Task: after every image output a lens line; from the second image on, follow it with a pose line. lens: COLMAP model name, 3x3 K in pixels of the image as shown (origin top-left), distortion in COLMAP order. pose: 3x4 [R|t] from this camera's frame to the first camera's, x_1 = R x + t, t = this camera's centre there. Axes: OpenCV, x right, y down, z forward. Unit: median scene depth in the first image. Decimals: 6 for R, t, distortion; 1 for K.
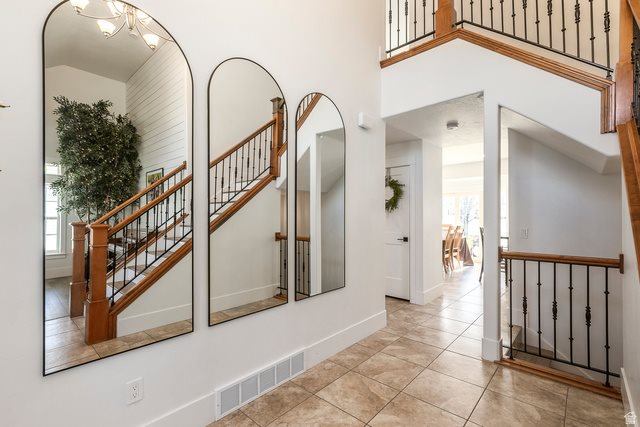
lens RADIAL K [[287.9, 0, 320.0], [0, 287.9, 213.5], [0, 0, 1]] dist [-0.000289, -0.000335]
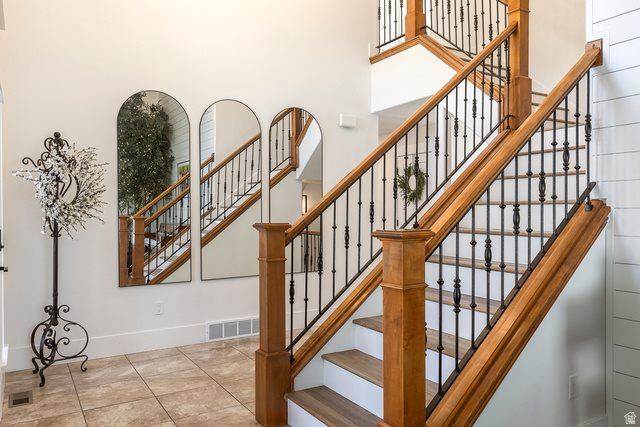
lens RADIAL K [[518.4, 0, 320.0], [0, 518.4, 213.5], [0, 0, 1]] dist [-0.001959, 0.001671]
pose [[0.954164, -0.000315, -0.299284, 0.431854], [0.005534, 0.999847, 0.016590, -0.004888], [0.299233, -0.017485, 0.954020, -0.598719]]
